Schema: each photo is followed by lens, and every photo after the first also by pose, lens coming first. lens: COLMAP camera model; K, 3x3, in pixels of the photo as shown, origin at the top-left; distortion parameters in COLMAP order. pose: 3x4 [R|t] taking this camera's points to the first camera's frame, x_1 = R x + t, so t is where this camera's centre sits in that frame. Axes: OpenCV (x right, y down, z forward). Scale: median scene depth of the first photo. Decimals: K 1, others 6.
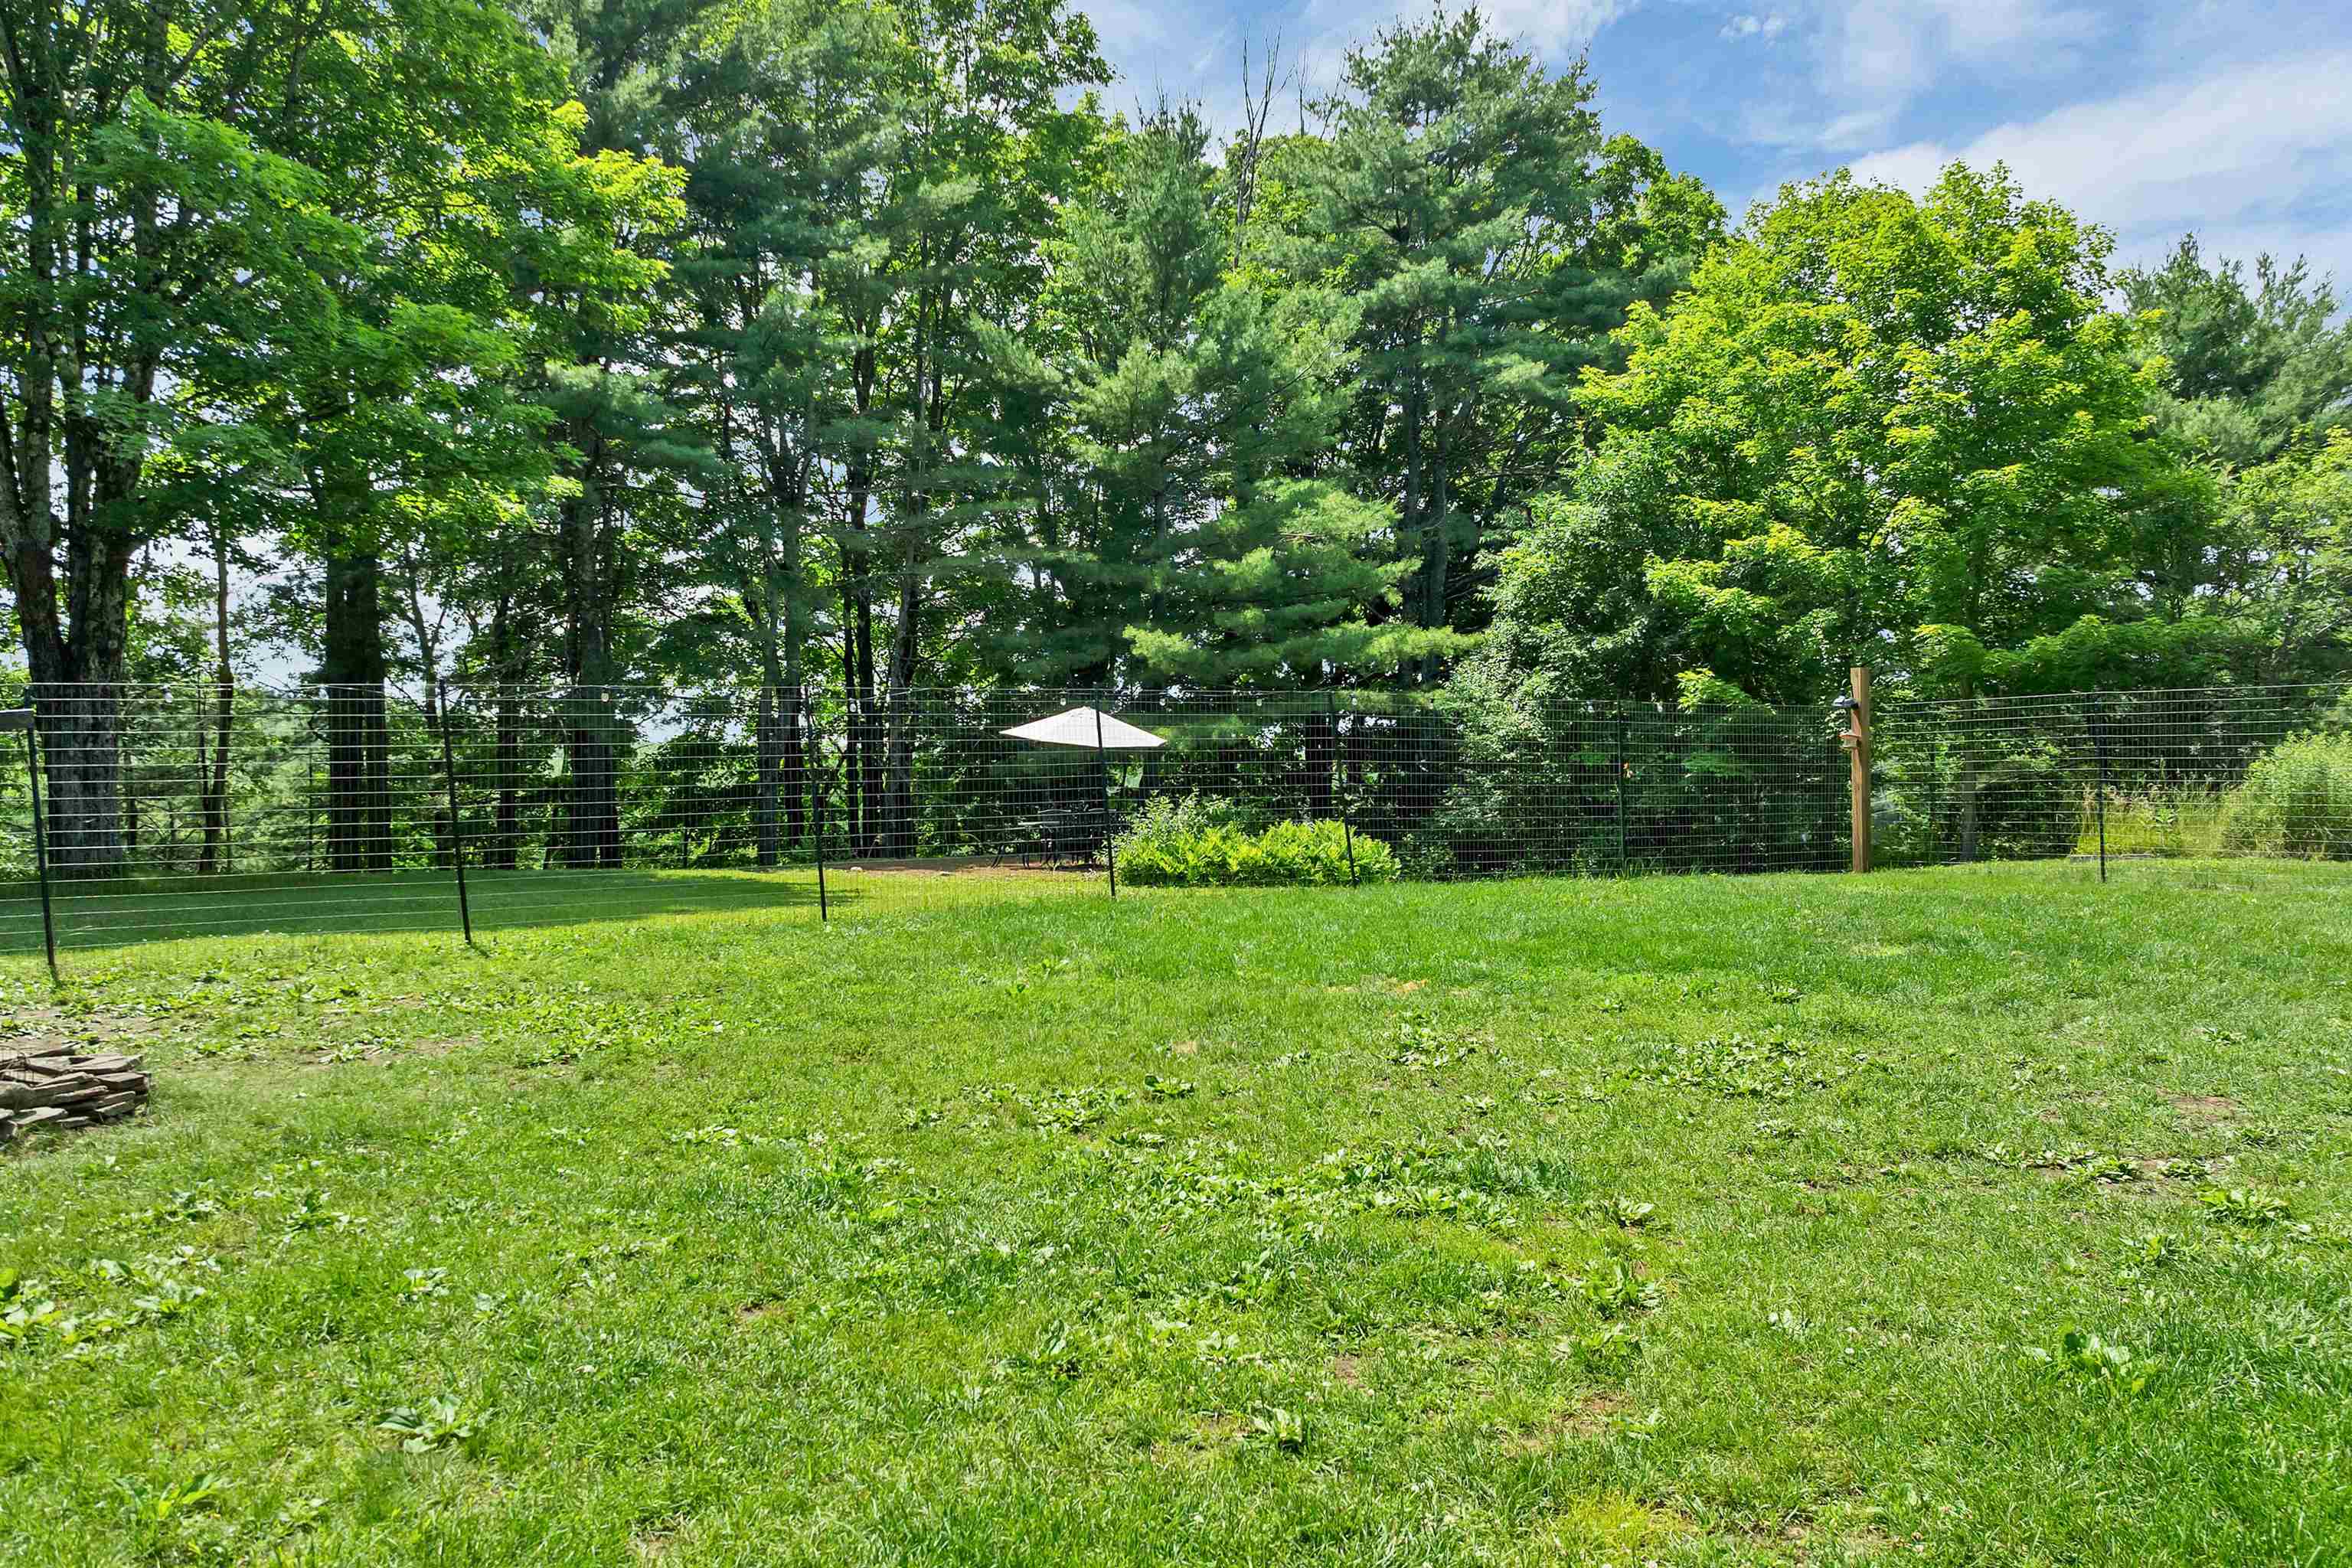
lens RADIAL K [[1700.0, 0, 1179.9], [0, 1700.0, 781.9], [0, 0, 1]] dist [-0.032162, 0.000146]
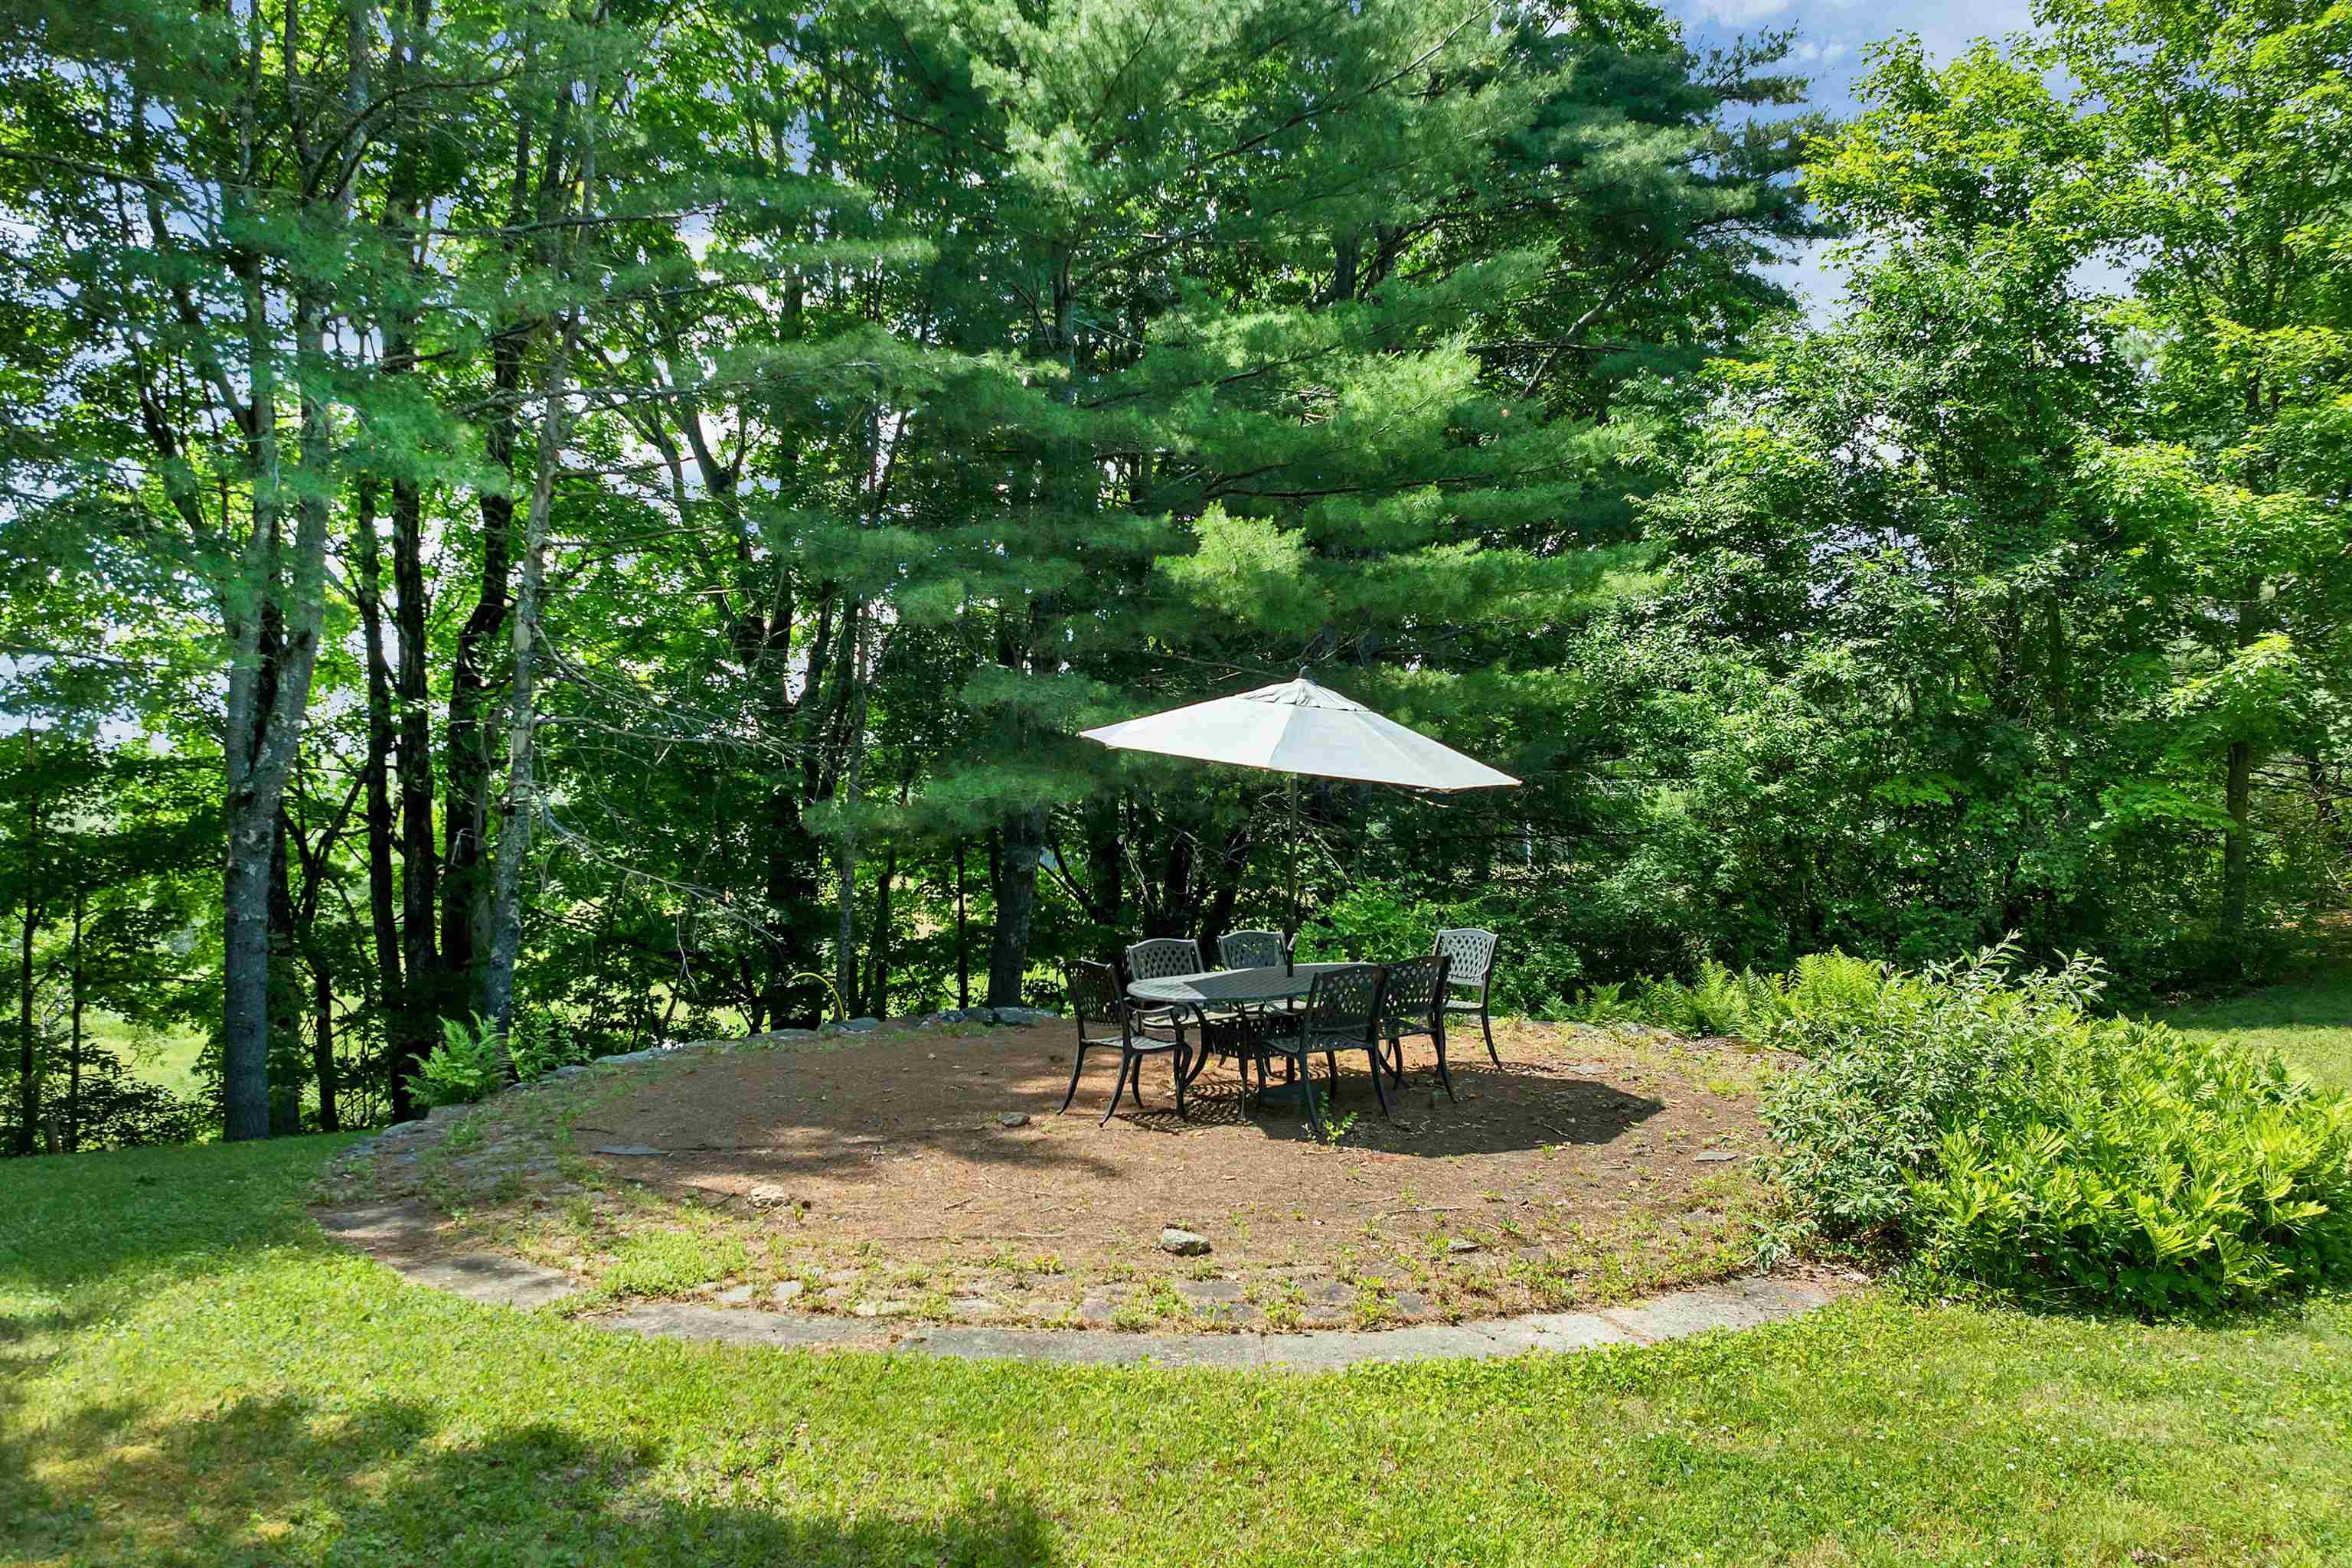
lens RADIAL K [[1700.0, 0, 1169.5], [0, 1700.0, 782.6], [0, 0, 1]] dist [-0.032162, 0.000146]
pose [[0.946748, 0.005001, 0.321937, -0.128166], [-0.001872, 0.999948, -0.010031, -0.009196], [-0.321970, 0.008894, 0.946708, 0.414291]]
